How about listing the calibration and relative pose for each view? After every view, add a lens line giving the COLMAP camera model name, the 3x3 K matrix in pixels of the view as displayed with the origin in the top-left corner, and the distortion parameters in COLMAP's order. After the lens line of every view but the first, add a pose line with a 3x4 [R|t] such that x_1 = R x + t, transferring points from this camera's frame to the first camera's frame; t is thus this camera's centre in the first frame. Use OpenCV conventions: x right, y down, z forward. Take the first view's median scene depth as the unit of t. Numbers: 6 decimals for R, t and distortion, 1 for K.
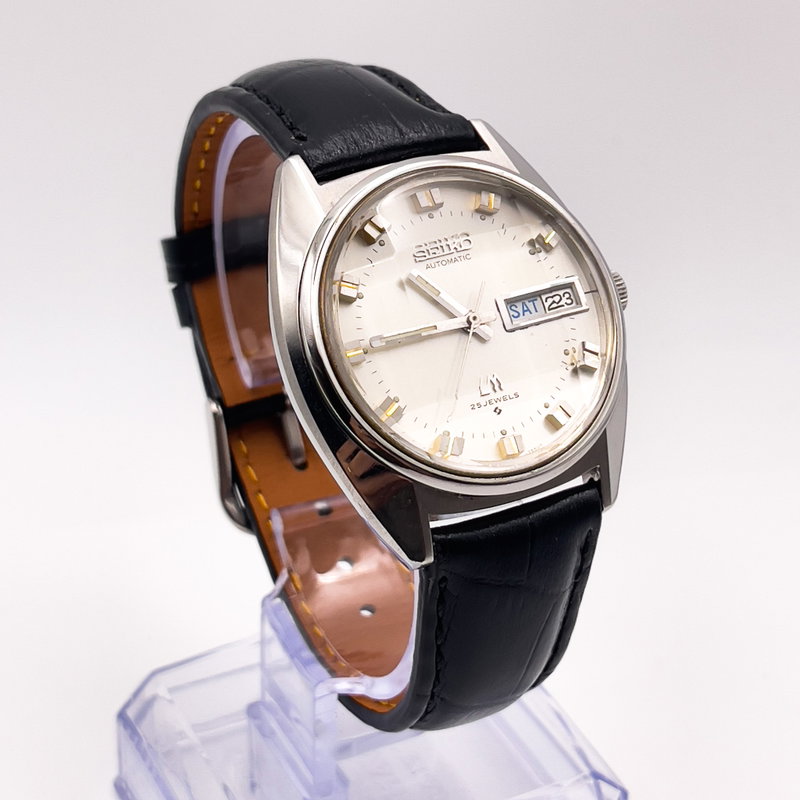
lens RADIAL K [[1882.6, 0, 393.3], [0, 1882.6, 404.6], [0, 0, 1]] dist [0.643171, 0.000000]
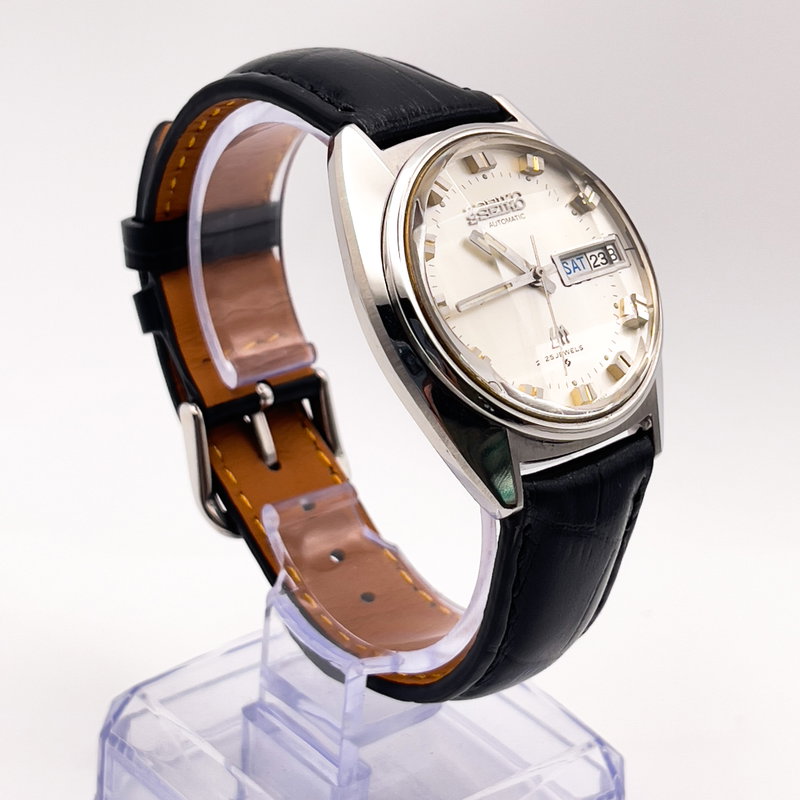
lens RADIAL K [[1882.6, 0, 407.7], [0, 1882.6, 392.1], [0, 0, 1]] dist [0.643171, 0.000000]
pose [[0.978925, -0.053111, 0.197195, -0.226151], [0.065349, 0.996286, -0.056072, 0.069864], [-0.193484, 0.067777, 0.978759, 0.006200]]
